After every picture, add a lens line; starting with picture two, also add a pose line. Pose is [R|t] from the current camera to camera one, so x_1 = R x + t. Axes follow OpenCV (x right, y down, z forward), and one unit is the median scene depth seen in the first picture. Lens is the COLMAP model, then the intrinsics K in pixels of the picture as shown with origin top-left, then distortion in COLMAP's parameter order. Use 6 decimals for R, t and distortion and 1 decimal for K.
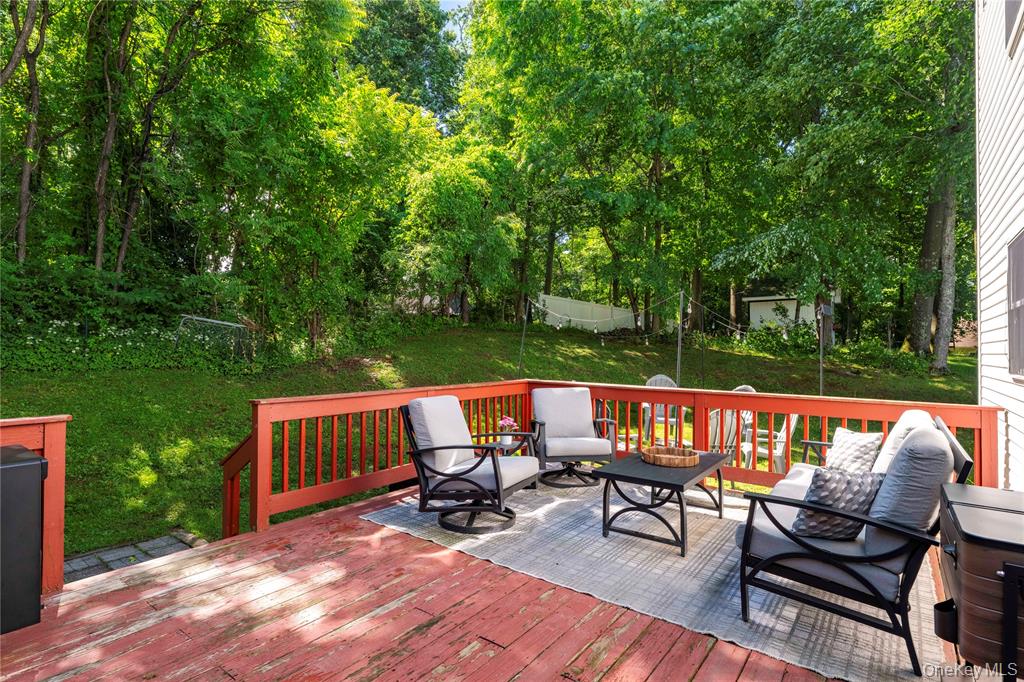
lens RADIAL K [[514.6, 0, 508.2], [0, 514.6, 344.4], [0, 0, 1]] dist [-0.003011, 0.001005]
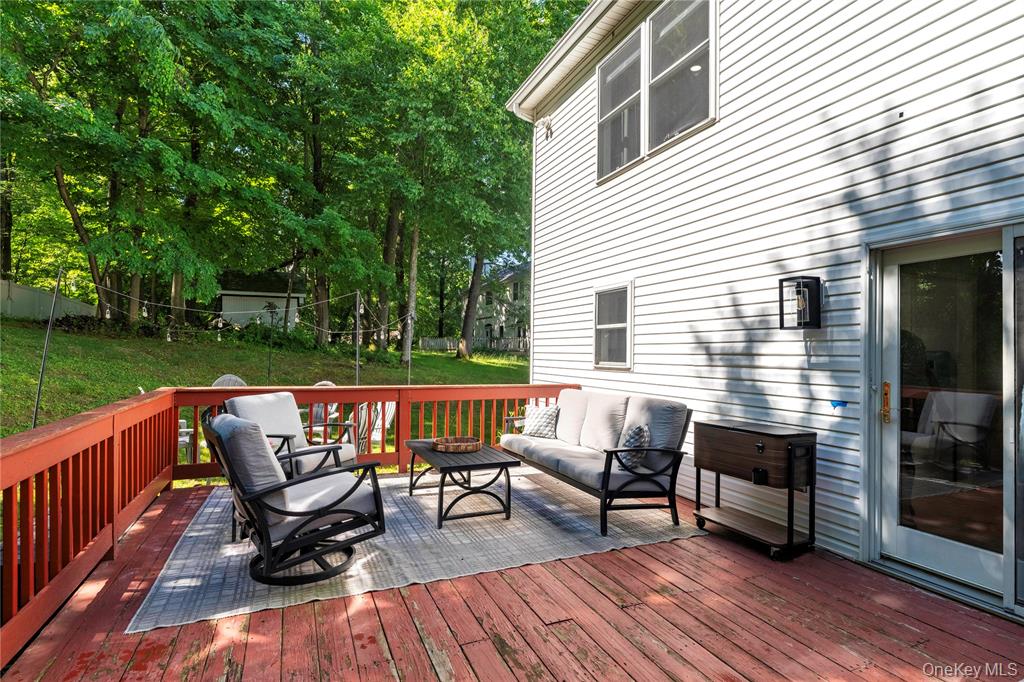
lens RADIAL K [[514.6, 0, 517.9], [0, 514.6, 344.3], [0, 0, 1]] dist [-0.003011, 0.001005]
pose [[0.471243, 0.009791, 0.881949, -0.685031], [-0.020828, 0.999783, 0.000030, -0.007500], [-0.881757, -0.018384, 0.471345, 0.375003]]
